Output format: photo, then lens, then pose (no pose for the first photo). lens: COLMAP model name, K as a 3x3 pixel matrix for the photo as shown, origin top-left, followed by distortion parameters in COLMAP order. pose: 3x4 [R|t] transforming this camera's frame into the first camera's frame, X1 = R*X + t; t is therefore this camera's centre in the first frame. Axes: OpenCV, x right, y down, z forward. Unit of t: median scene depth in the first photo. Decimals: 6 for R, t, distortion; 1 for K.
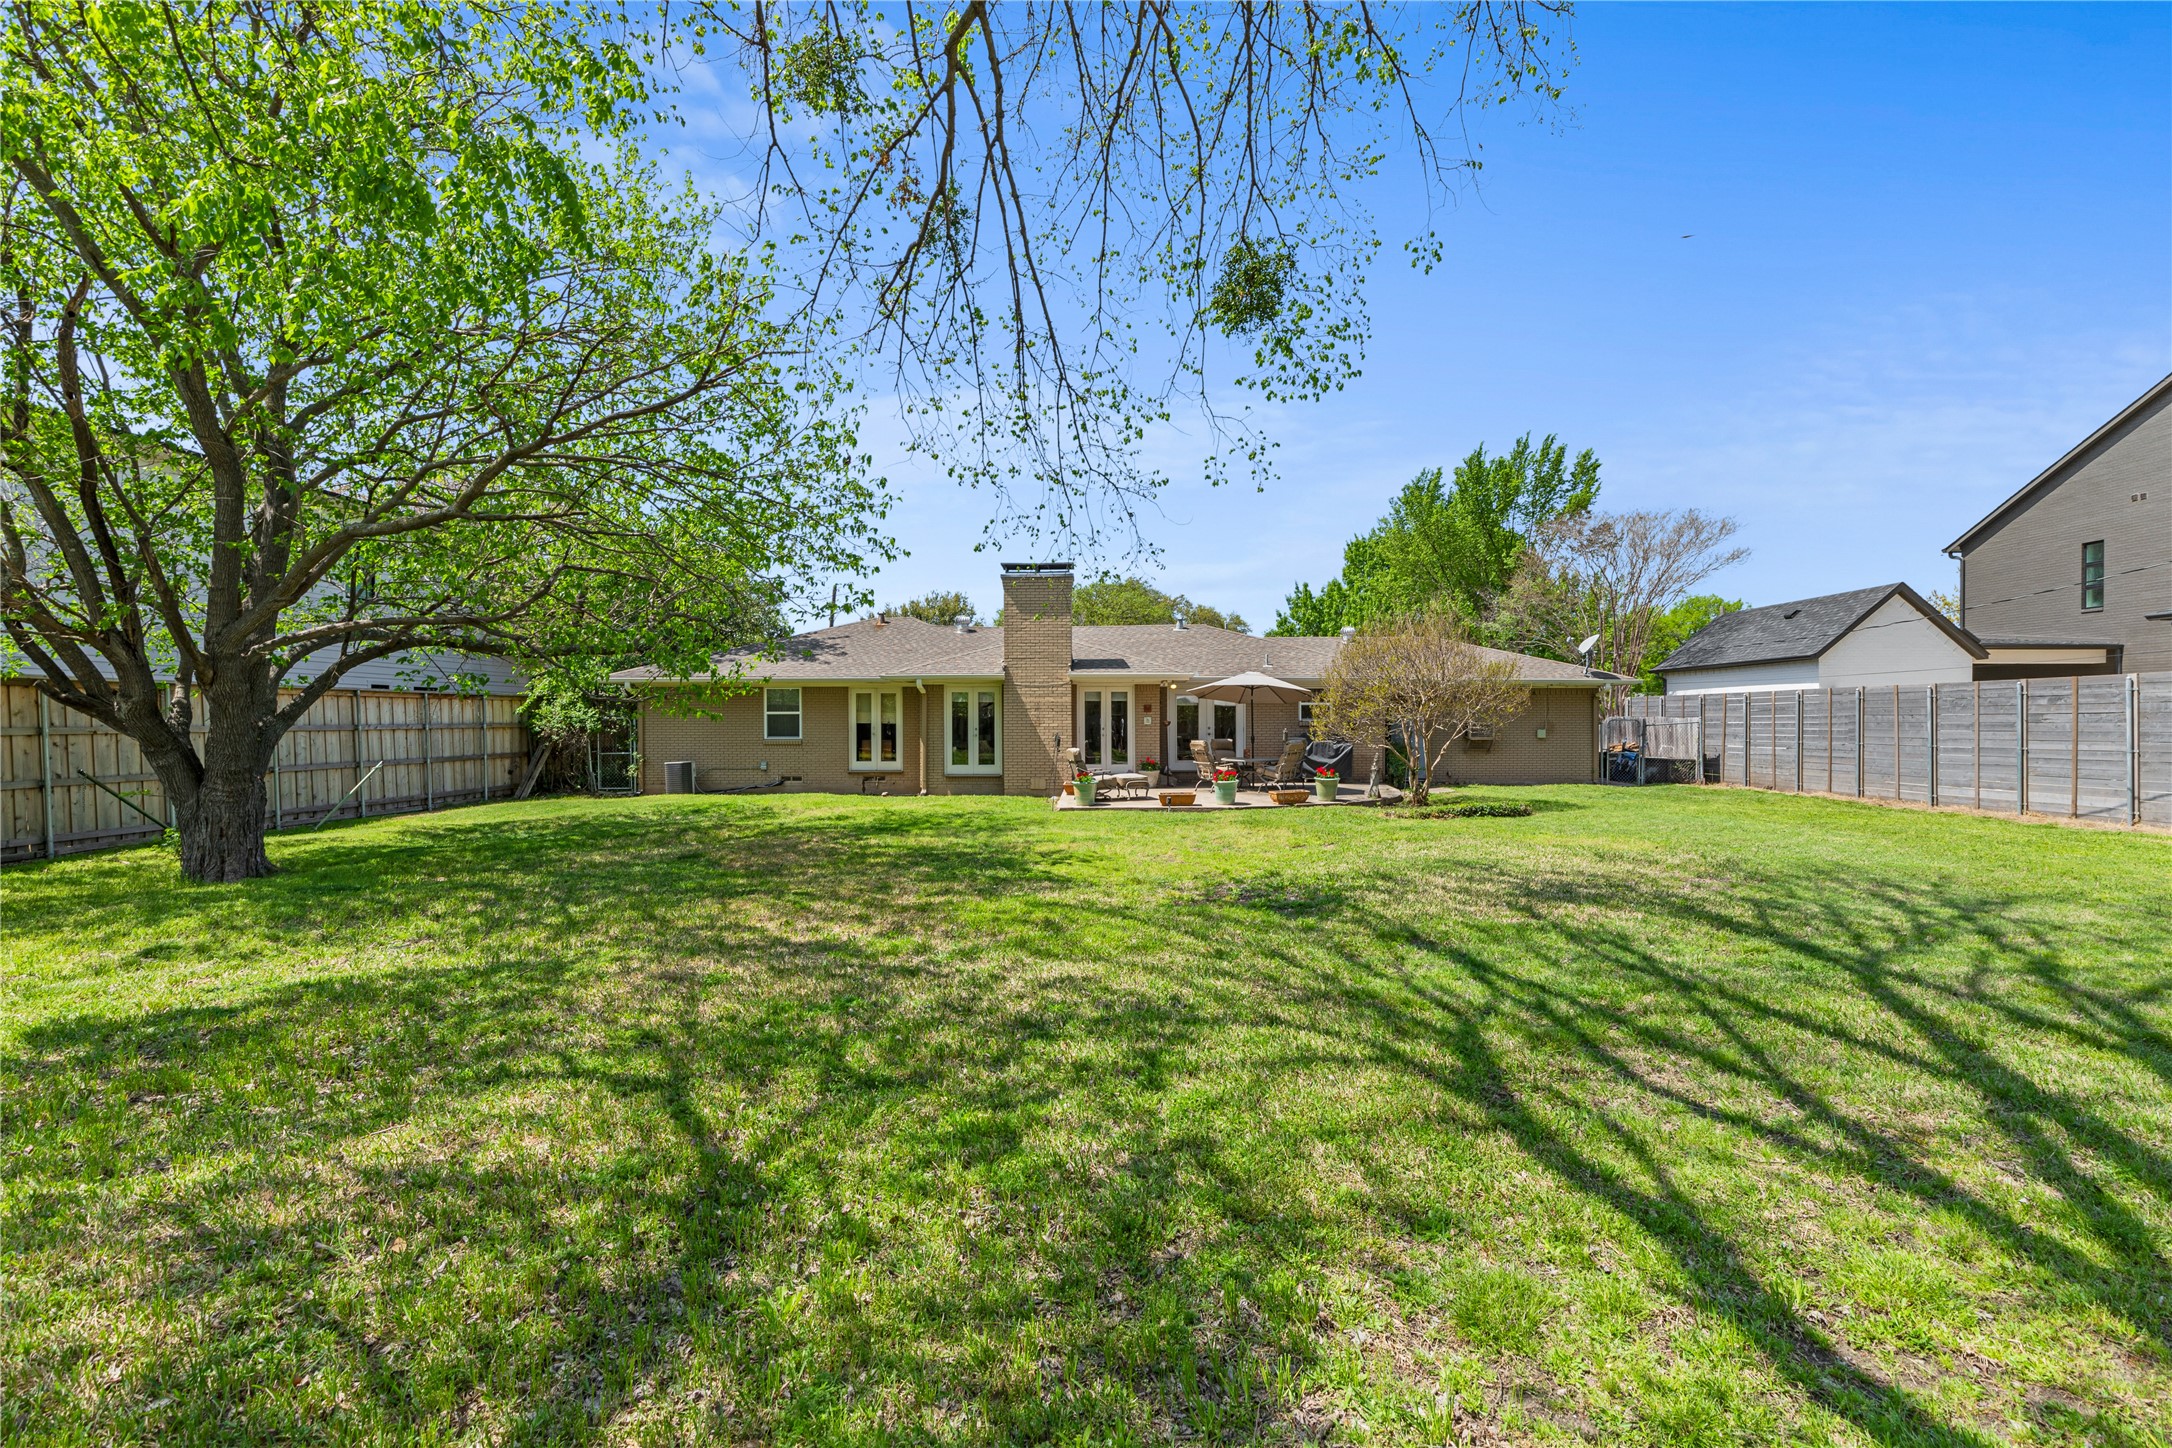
lens RADIAL K [[1004.0, 0, 1085.0], [0, 1004.0, 718.4], [0, 0, 1]] dist [0.001960, 0.000113]
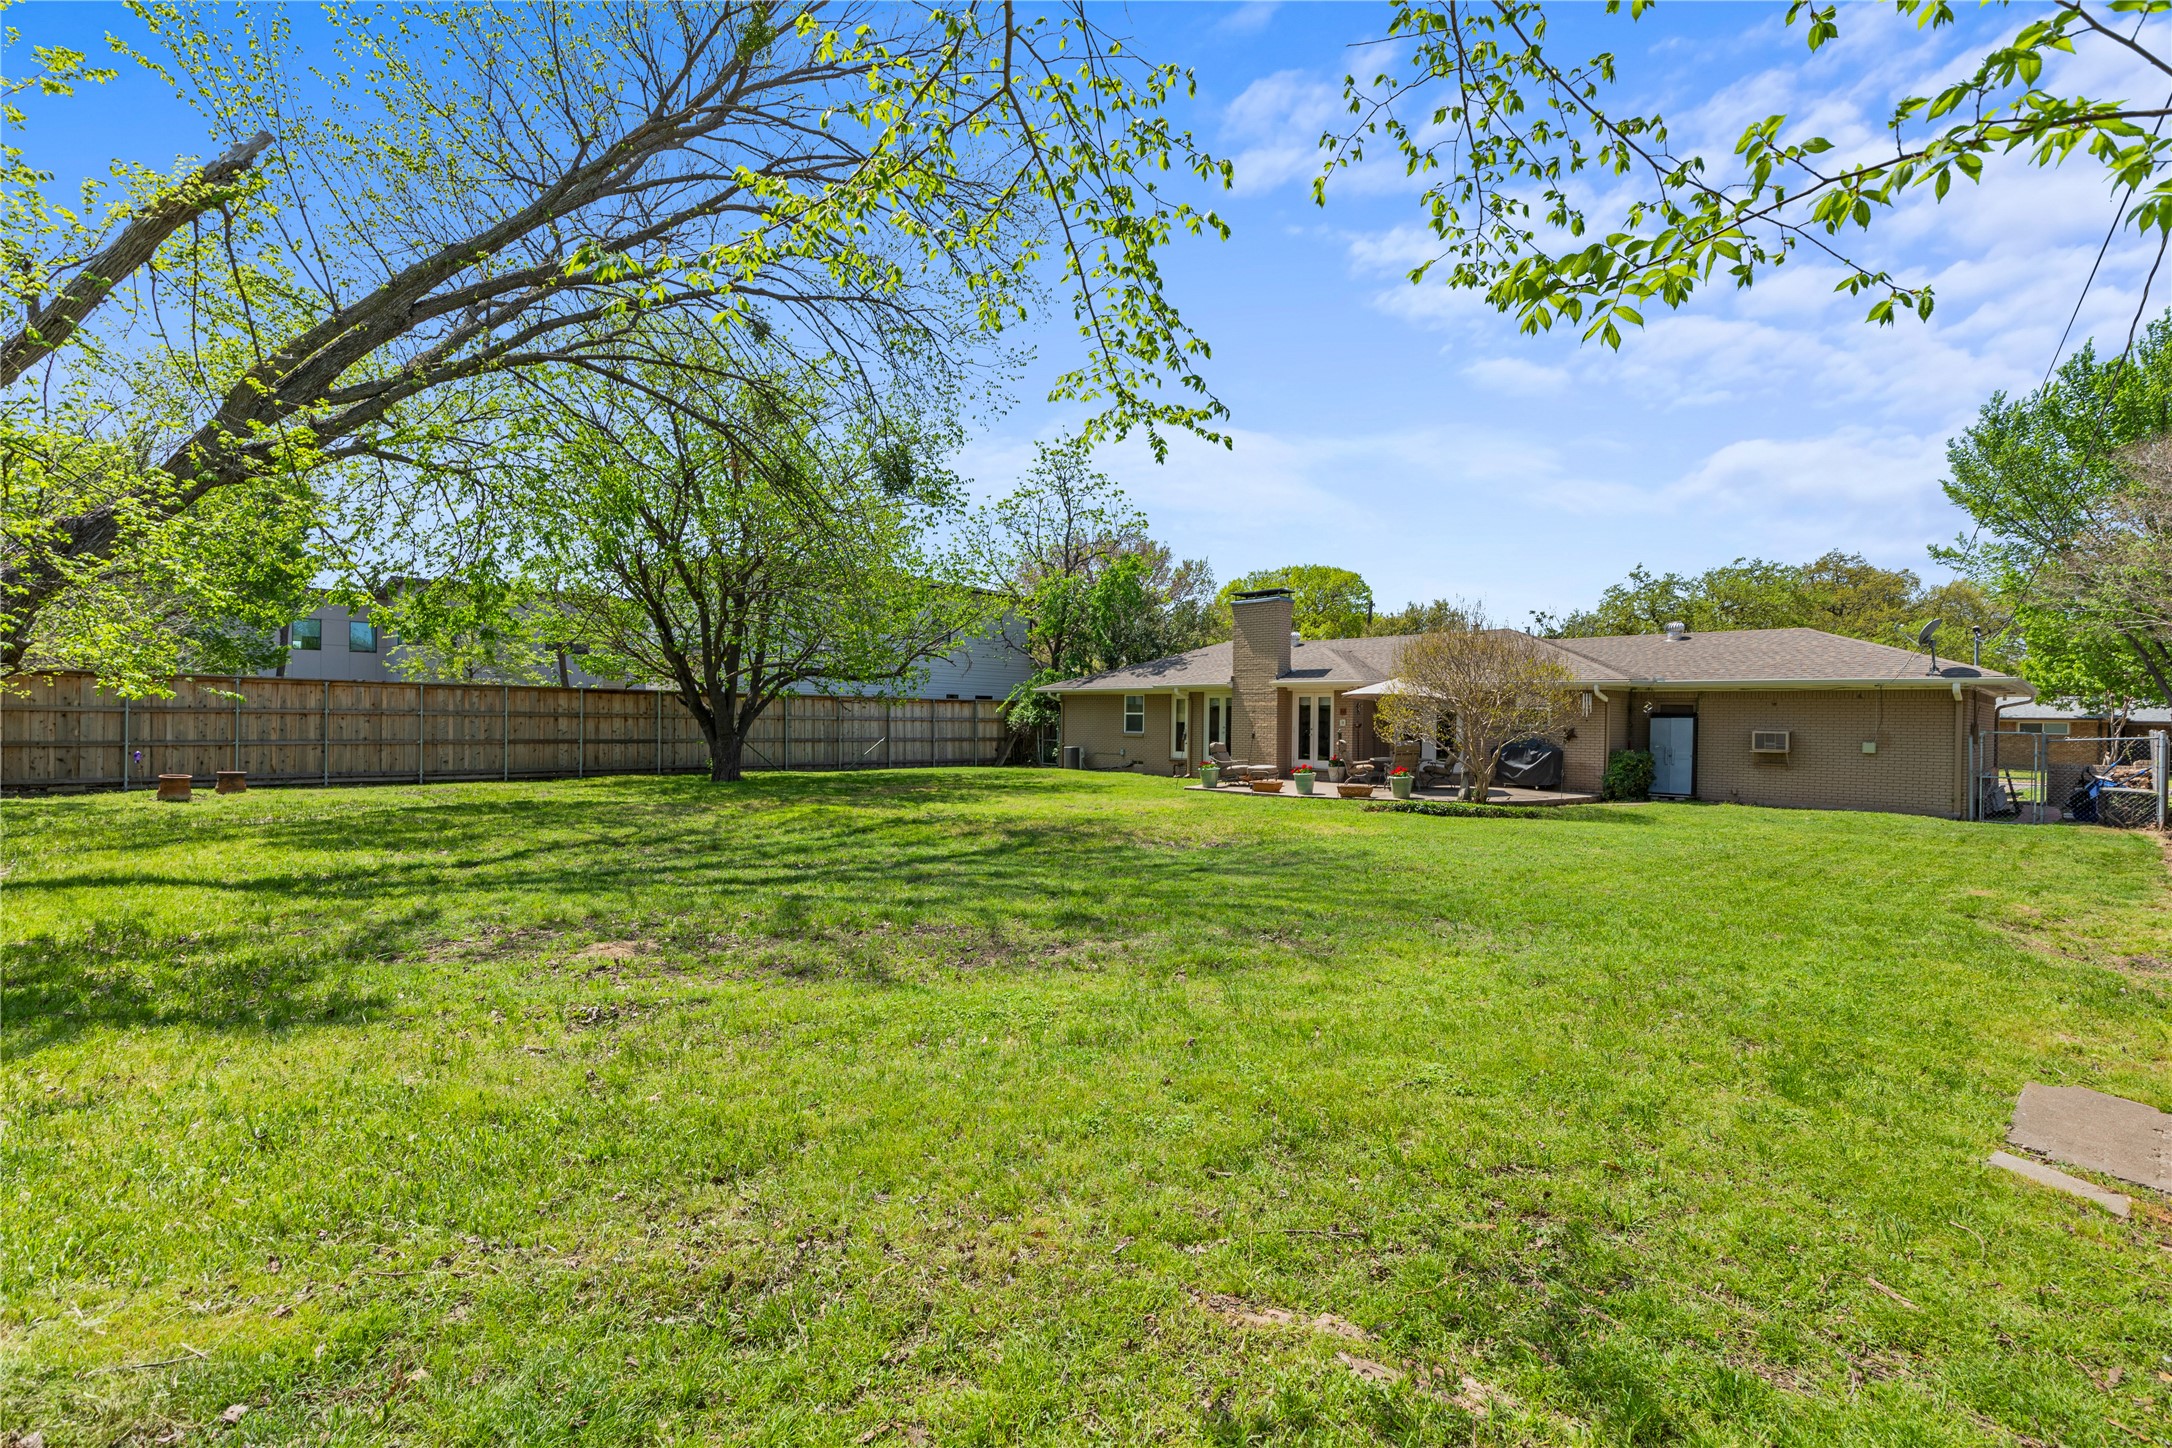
lens RADIAL K [[1004.0, 0, 1091.8], [0, 1004.0, 722.6], [0, 0, 1]] dist [0.001960, 0.000113]
pose [[0.703529, 0.013938, -0.710529, 0.659085], [-0.017235, 0.999848, 0.002547, 0.004533], [0.710457, 0.010454, 0.703663, 0.000426]]
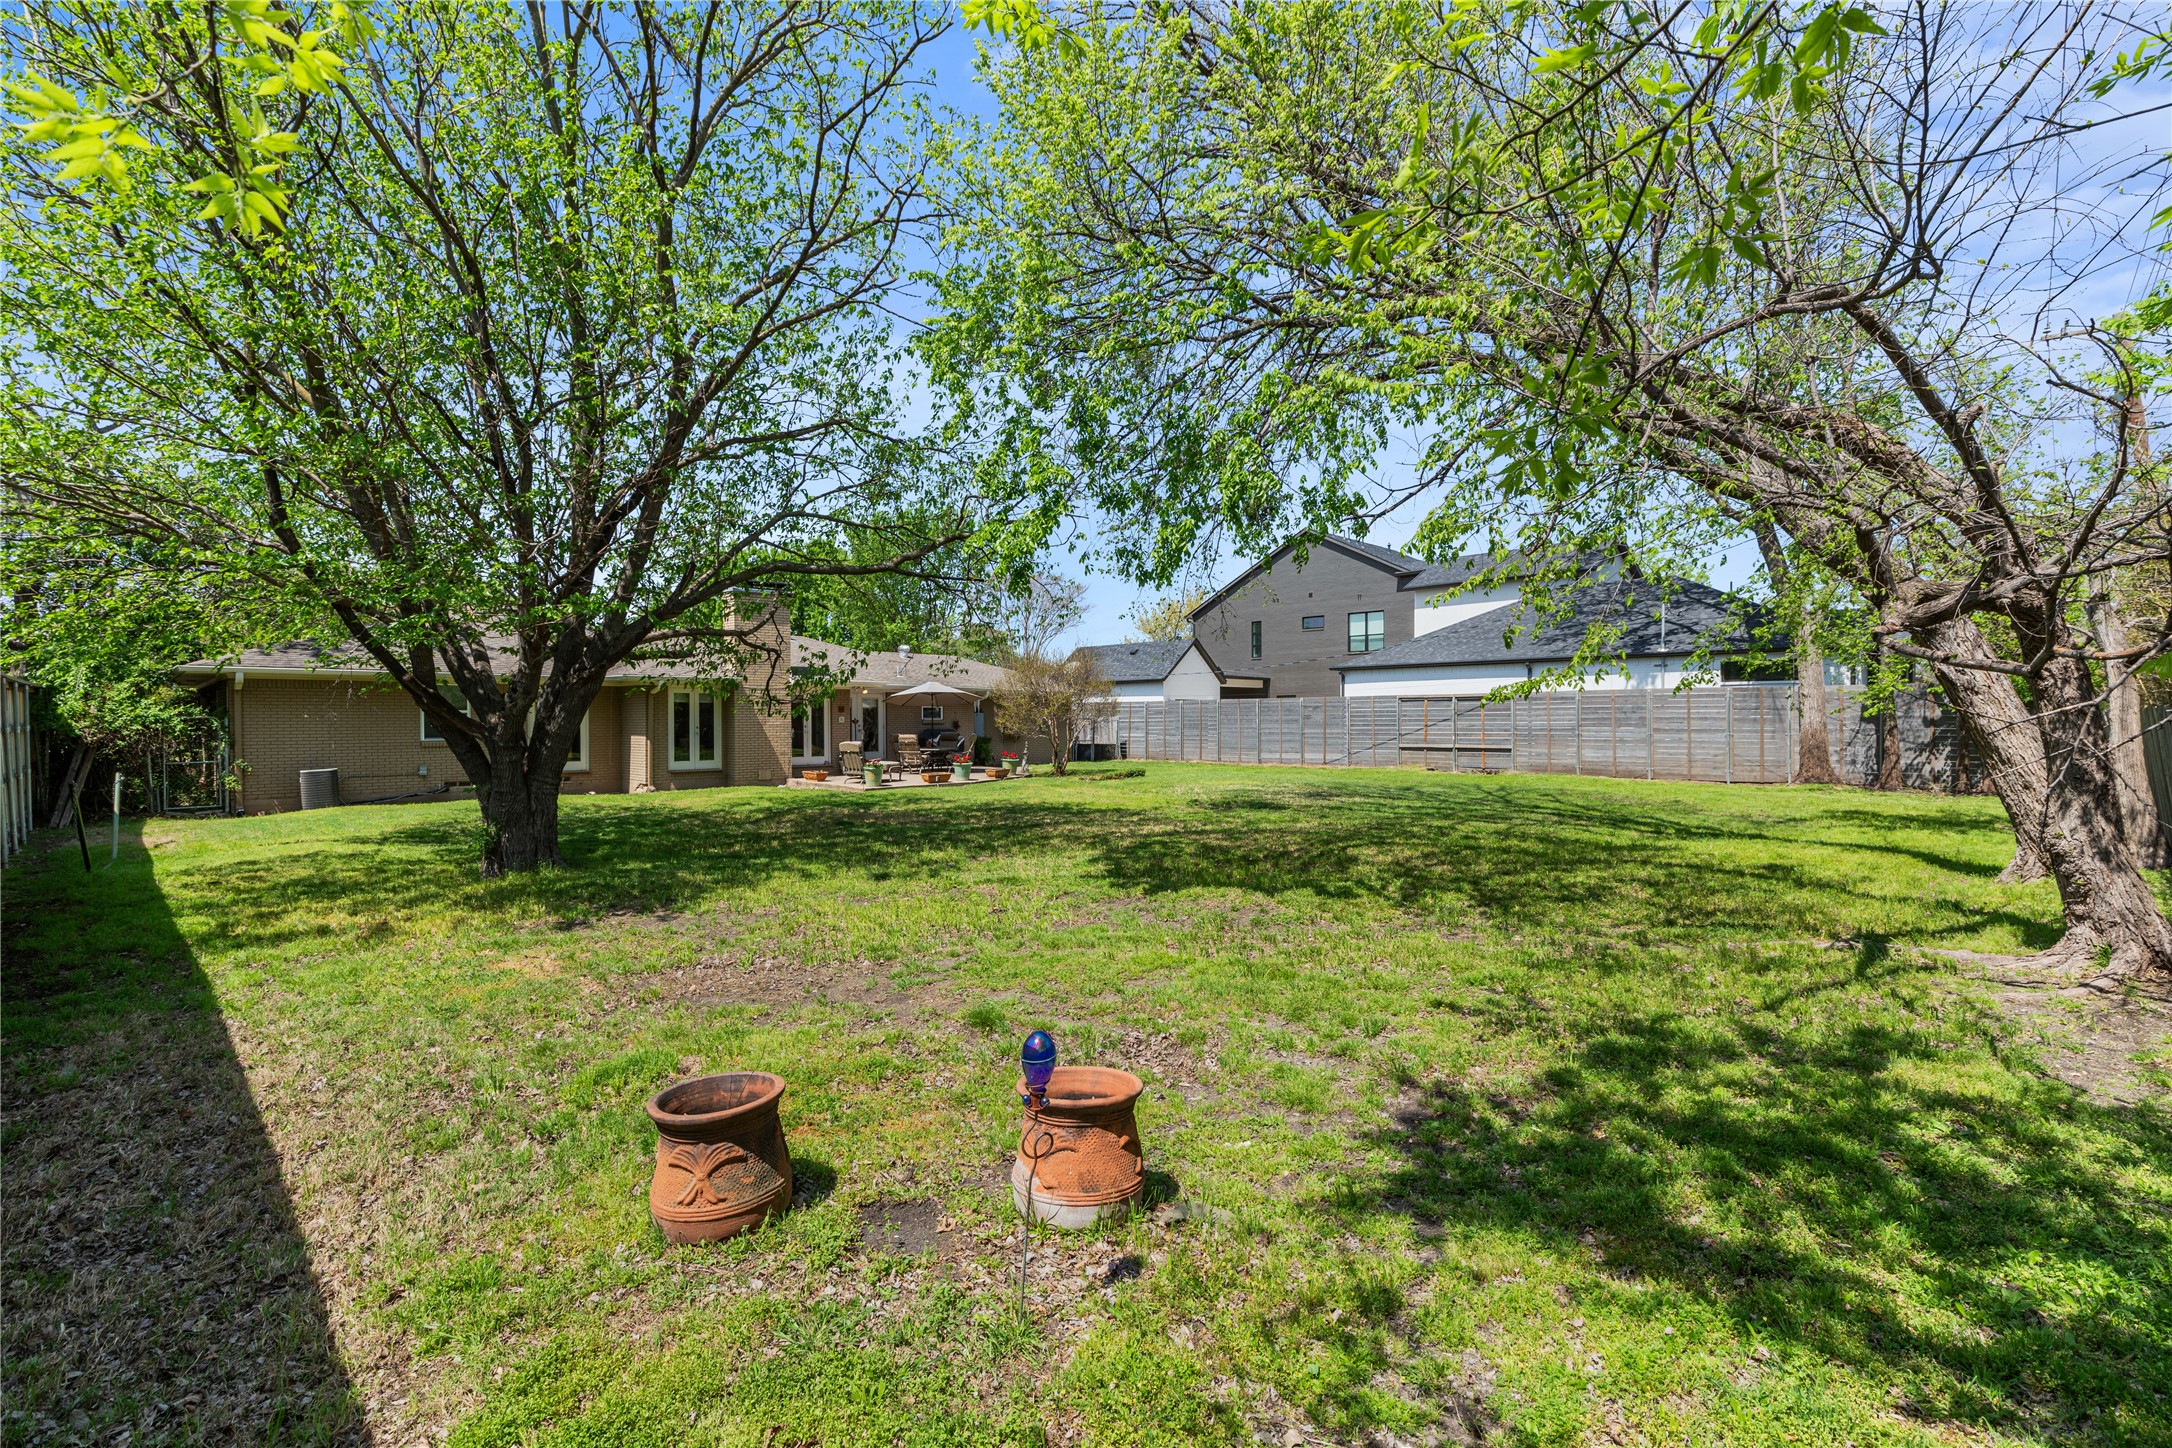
lens RADIAL K [[1004.0, 0, 1090.5], [0, 1004.0, 716.5], [0, 0, 1]] dist [0.001960, 0.000113]
pose [[0.701990, 0.000739, 0.712186, -0.535032], [0.001835, 0.999994, -0.002846, 0.002087], [-0.712184, 0.003305, 0.701985, -0.068517]]
